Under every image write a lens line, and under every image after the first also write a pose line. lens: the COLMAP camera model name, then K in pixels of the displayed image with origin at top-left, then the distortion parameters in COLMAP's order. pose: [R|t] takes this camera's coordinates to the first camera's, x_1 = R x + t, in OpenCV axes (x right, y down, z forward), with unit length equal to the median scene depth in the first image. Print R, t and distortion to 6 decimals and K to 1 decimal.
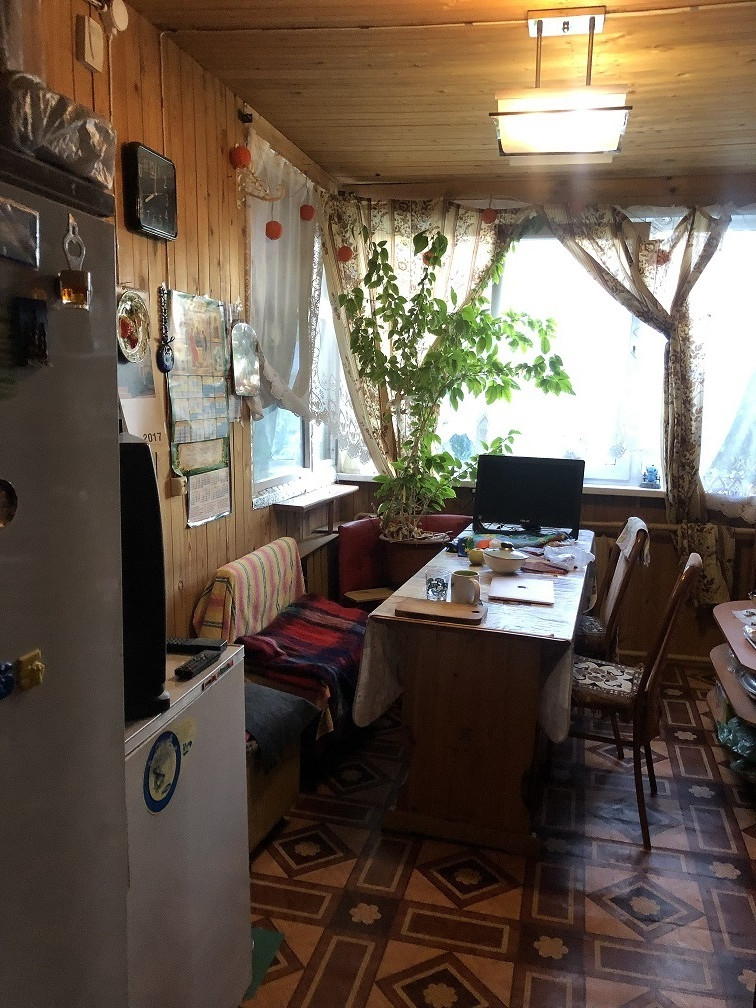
lens RADIAL K [[822.6, 0, 382.4], [0, 822.6, 531.0], [0, 0, 1]] dist [0.096927, -0.261666]
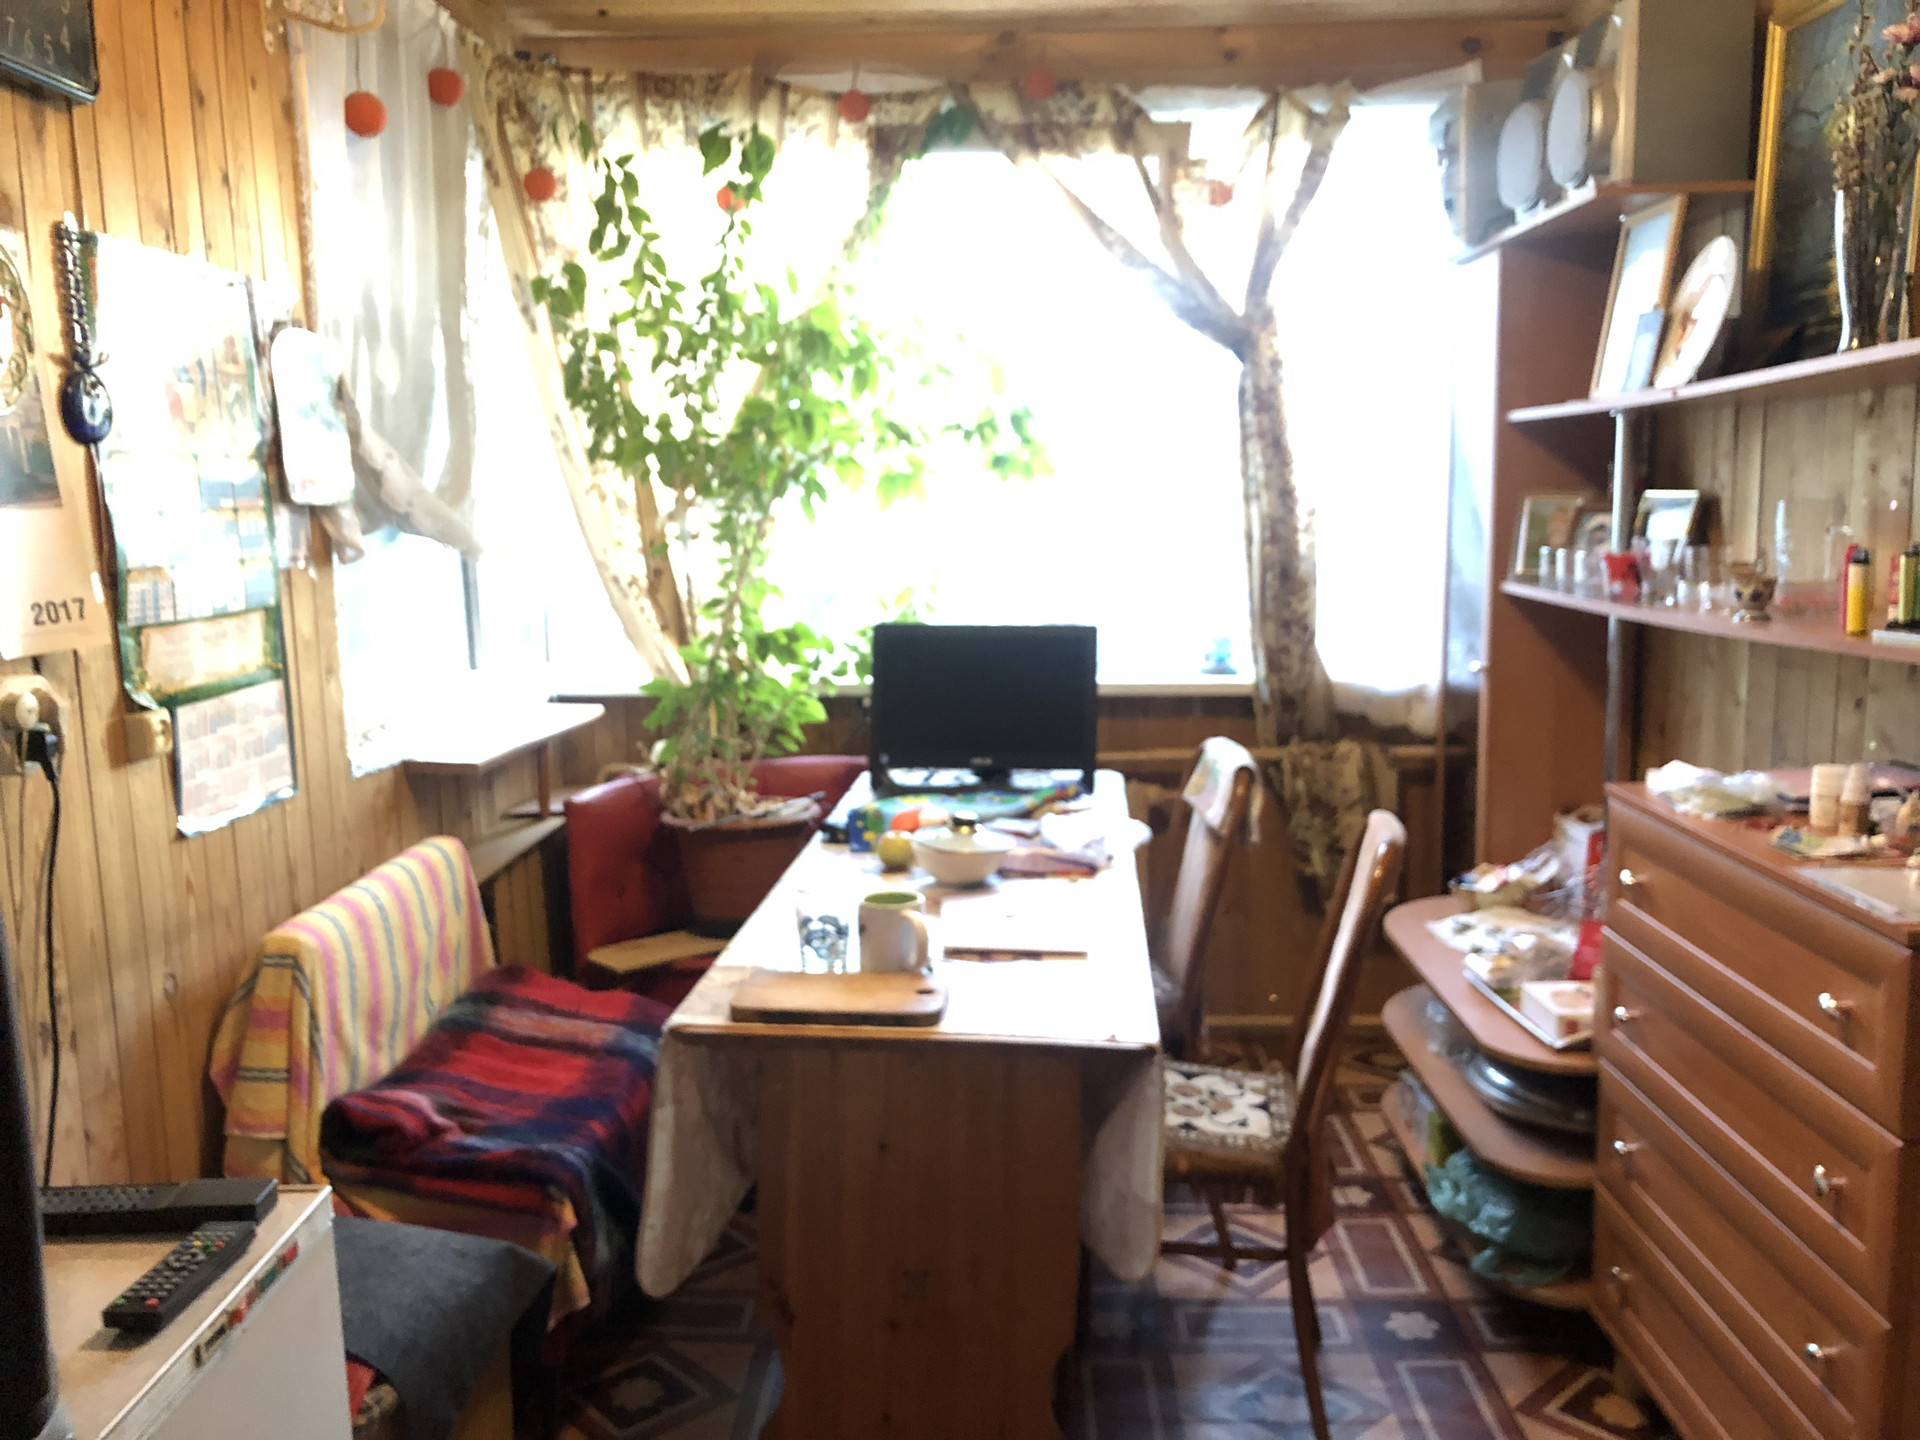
lens RADIAL K [[1606.2, 0, 934.5], [0, 1606.2, 746.7], [0, 0, 1]] dist [0.016495, -0.003532]
pose [[0.981349, -0.063251, 0.181528, -0.014412], [0.067262, 0.997607, -0.016021, -0.008343], [-0.180081, 0.027932, 0.983255, 0.136974]]
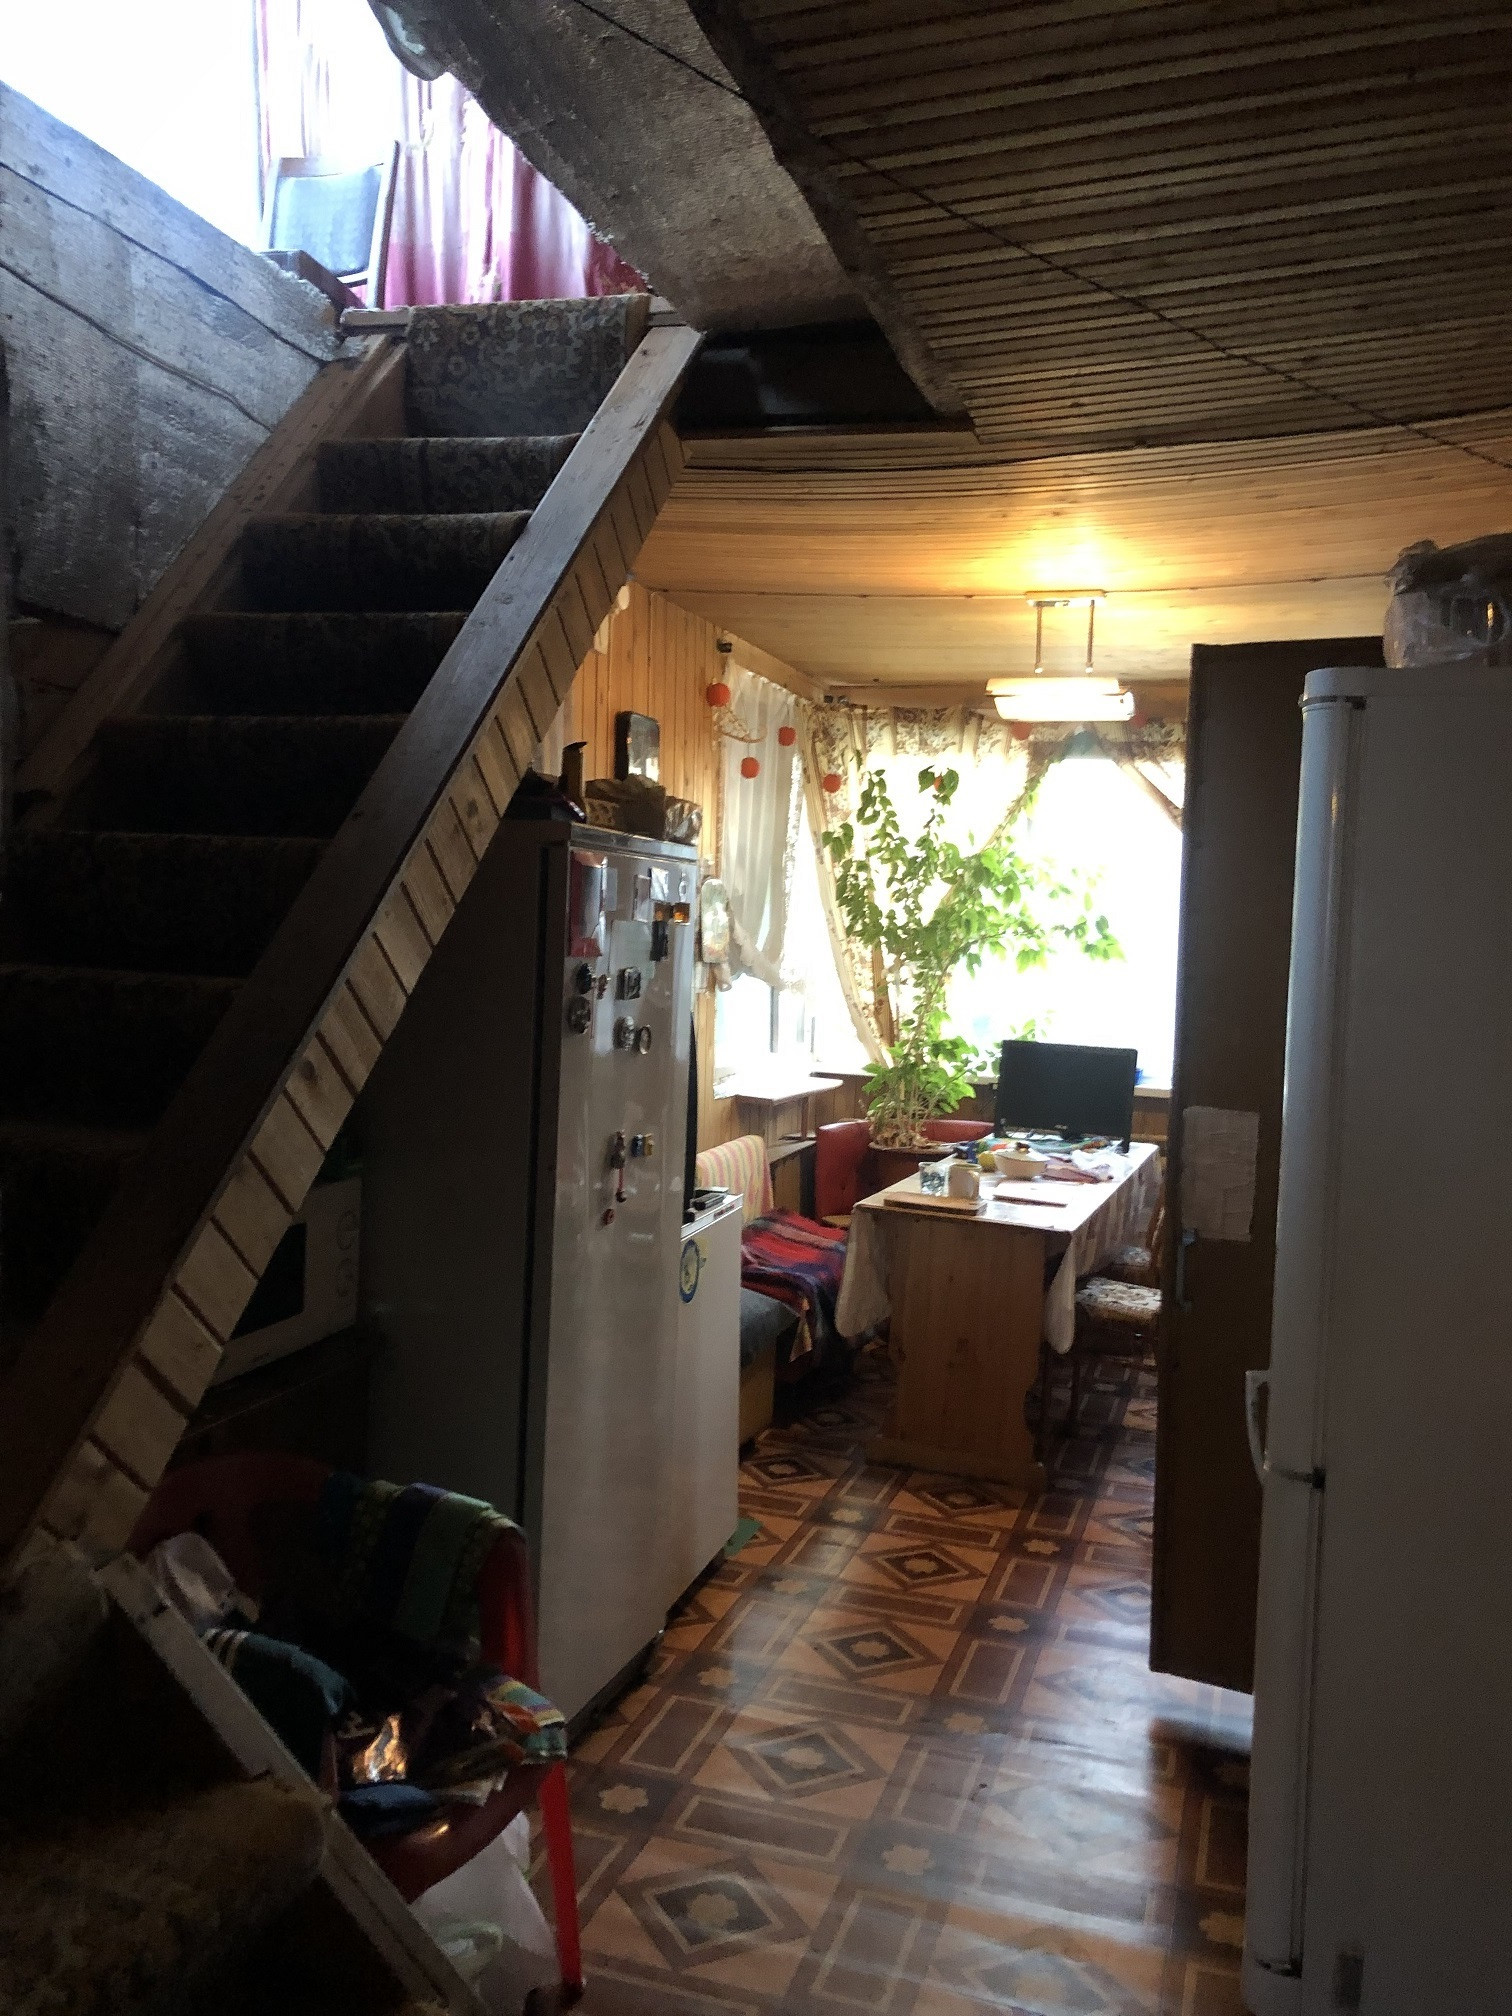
lens RADIAL K [[1643.7, 0, 718.0], [0, 1643.7, 1074.1], [0, 0, 1]] dist [0.021266, -0.016399]
pose [[0.995074, 0.018729, -0.097350, 0.004481], [-0.026525, 0.996489, -0.079411, 0.073080], [0.095521, 0.081602, 0.992077, -0.578595]]
